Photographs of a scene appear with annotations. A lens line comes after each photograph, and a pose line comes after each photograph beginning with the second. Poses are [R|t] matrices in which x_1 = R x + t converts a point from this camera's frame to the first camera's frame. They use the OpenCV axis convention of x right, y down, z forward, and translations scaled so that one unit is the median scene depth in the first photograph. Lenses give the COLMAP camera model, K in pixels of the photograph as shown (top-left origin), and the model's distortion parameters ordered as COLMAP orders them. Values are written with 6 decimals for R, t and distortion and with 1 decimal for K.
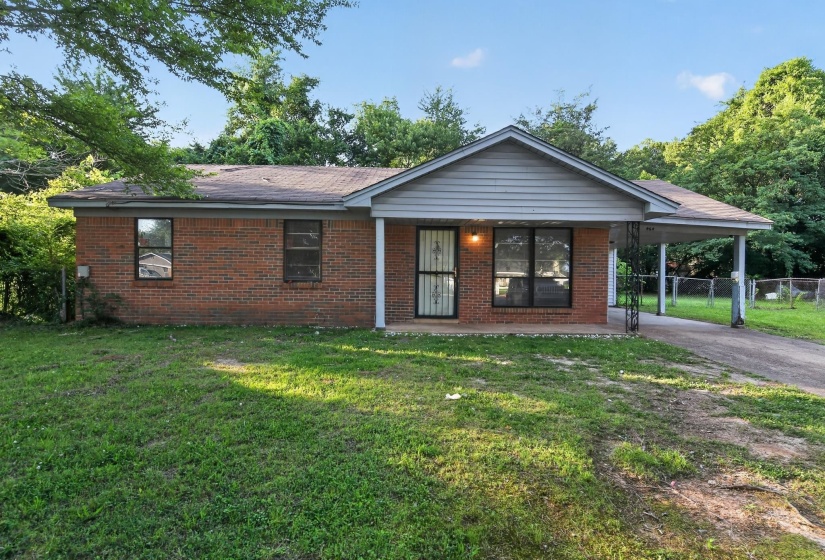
lens RADIAL K [[393.8, 0, 413.0], [0, 393.8, 275.2], [0, 0, 1]] dist [0.000367, -0.010753]
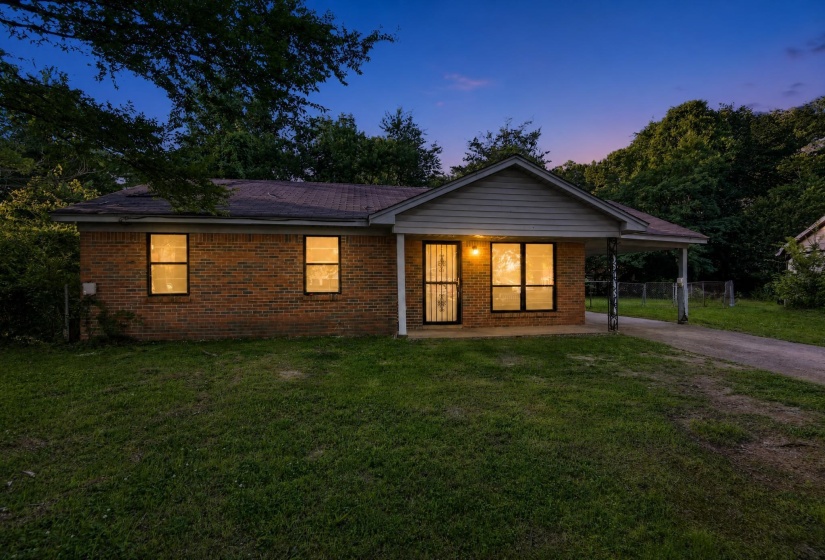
lens RADIAL K [[370.5, 0, 412.4], [0, 370.5, 280.7], [0, 0, 1]] dist [-0.000807, -0.008989]
pose [[0.988173, -0.016881, 0.152414, -0.178890], [0.017482, 0.999844, -0.002605, -0.011491], [-0.152346, 0.005239, 0.988313, -0.012275]]
